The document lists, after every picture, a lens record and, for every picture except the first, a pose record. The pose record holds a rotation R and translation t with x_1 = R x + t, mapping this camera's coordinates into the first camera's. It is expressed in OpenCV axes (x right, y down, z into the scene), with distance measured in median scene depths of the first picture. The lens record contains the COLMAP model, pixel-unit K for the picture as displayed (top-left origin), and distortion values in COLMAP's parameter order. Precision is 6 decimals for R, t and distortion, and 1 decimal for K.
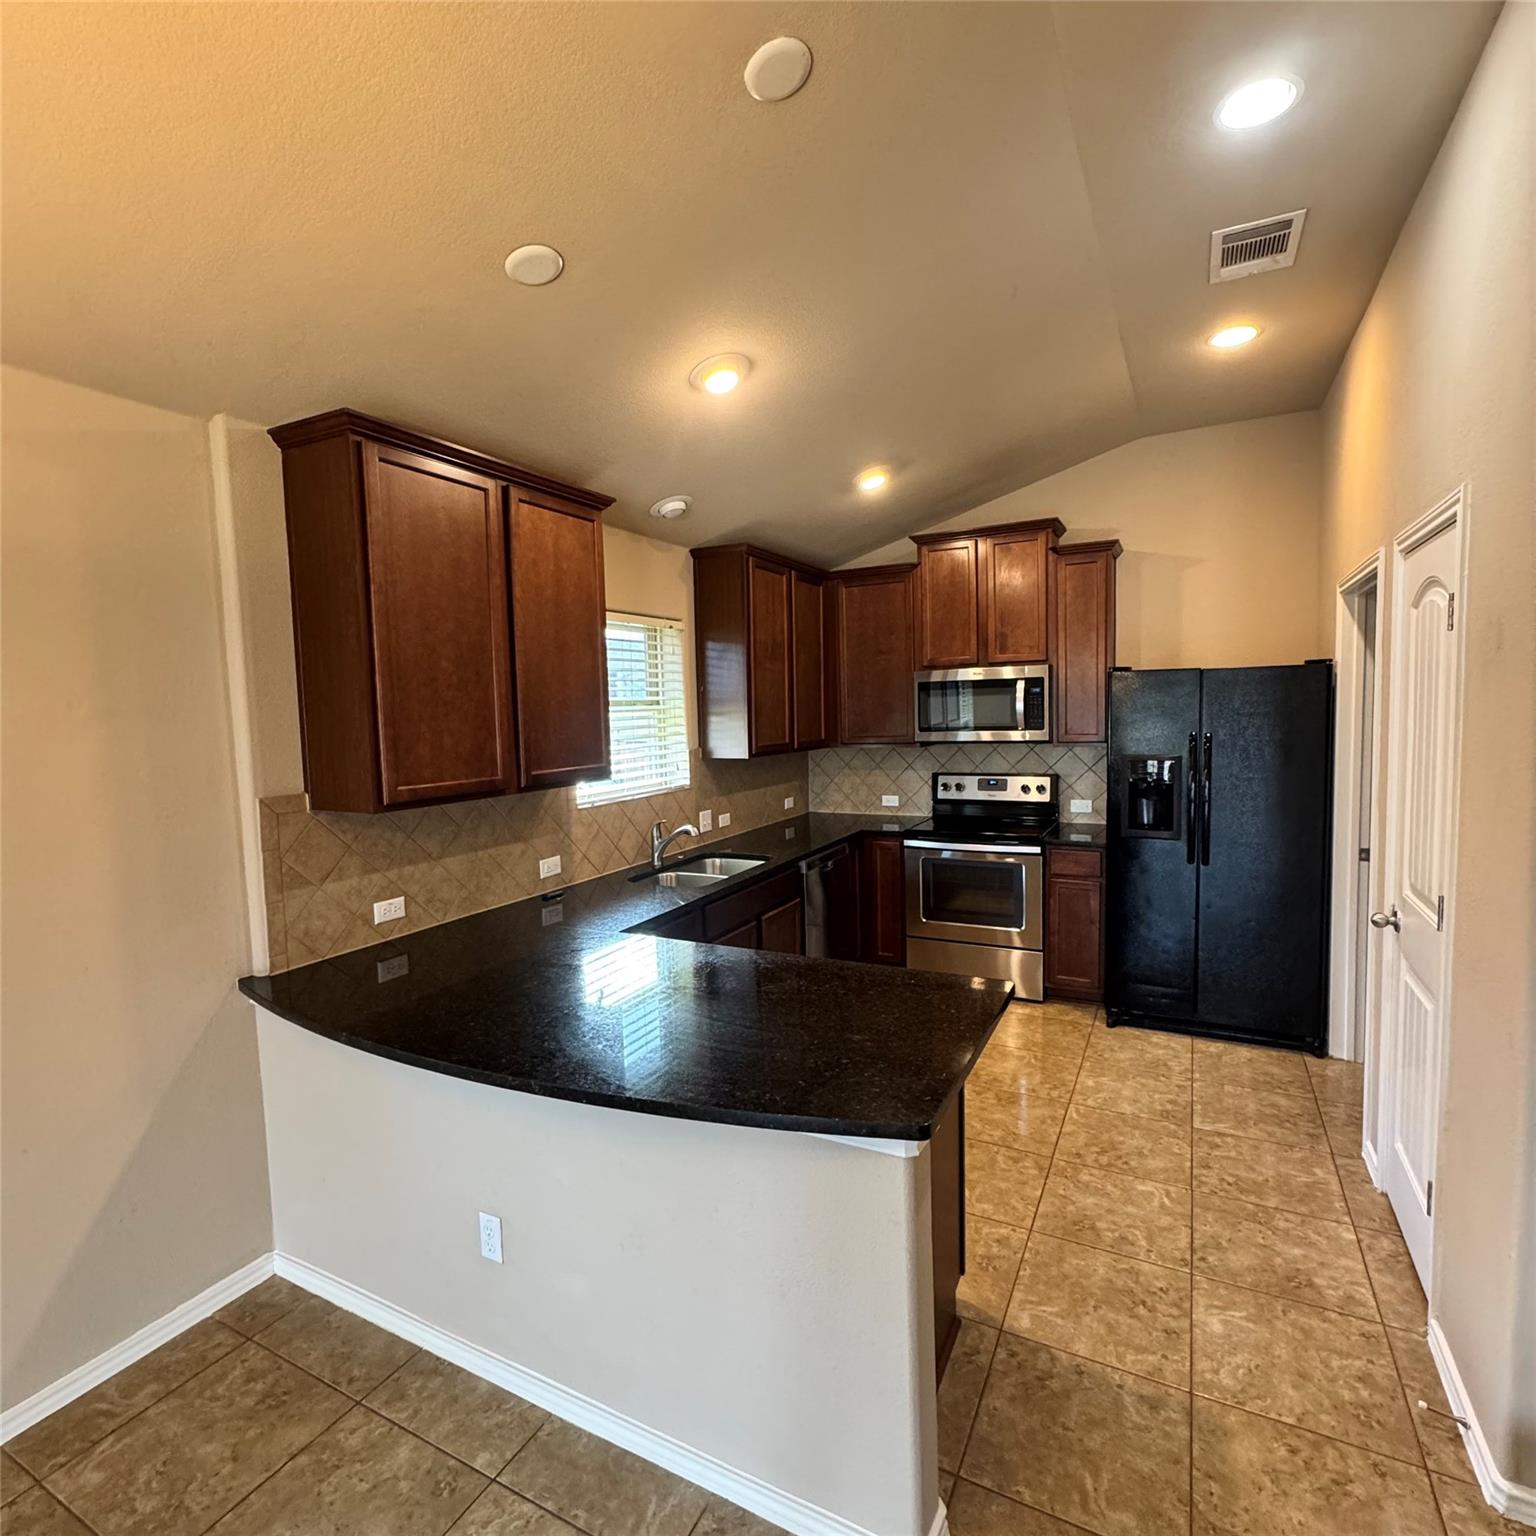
lens RADIAL K [[813.2, 0, 766.3], [0, 813.2, 766.9], [0, 0, 1]] dist [-0.000245, -0.000470]
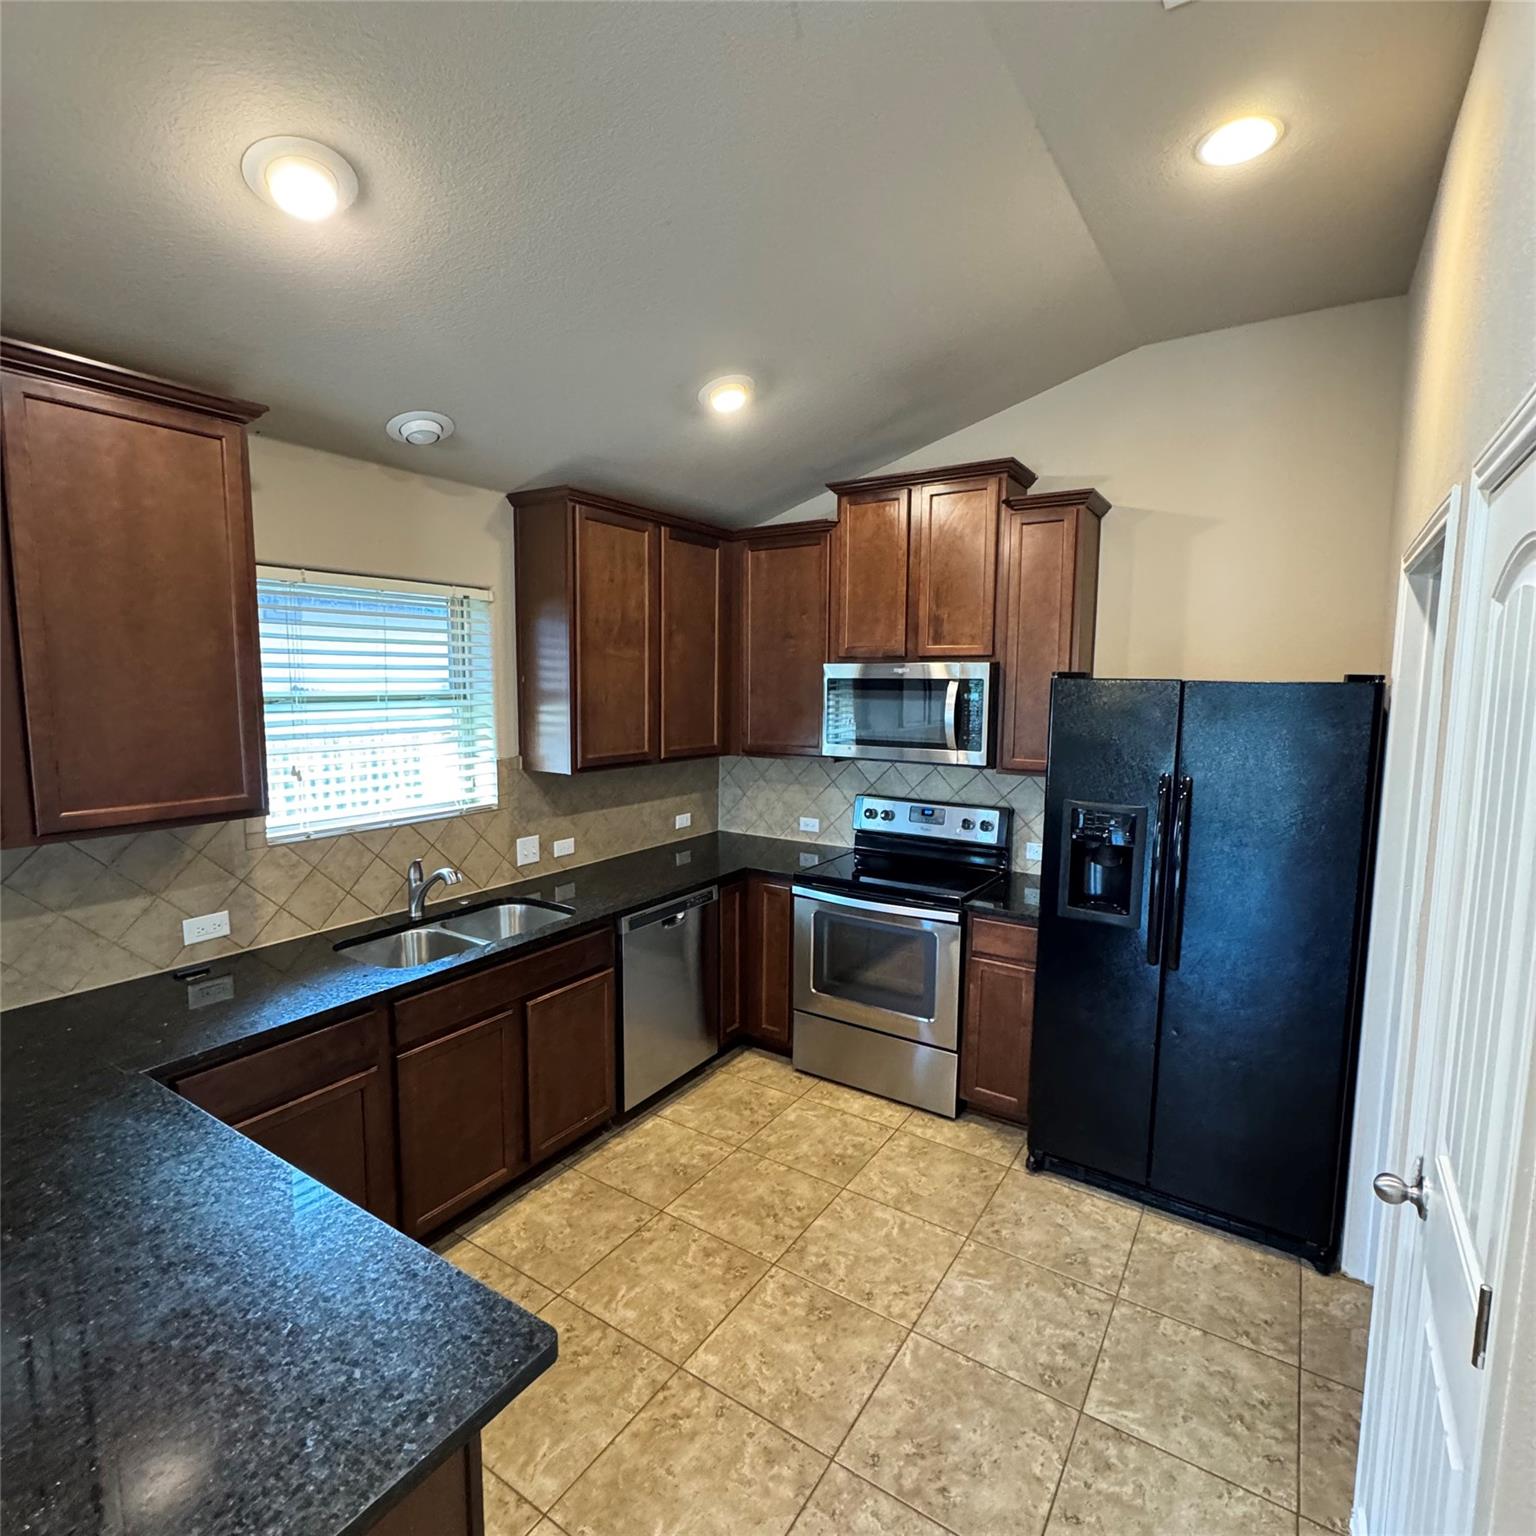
lens RADIAL K [[813.2, 0, 770.1], [0, 813.2, 765.9], [0, 0, 1]] dist [-0.000245, -0.000470]
pose [[0.994647, 0.044705, -0.093160, 0.231034], [-0.041401, 0.998454, 0.037098, -0.053759], [0.094674, -0.033043, 0.994960, 0.262484]]
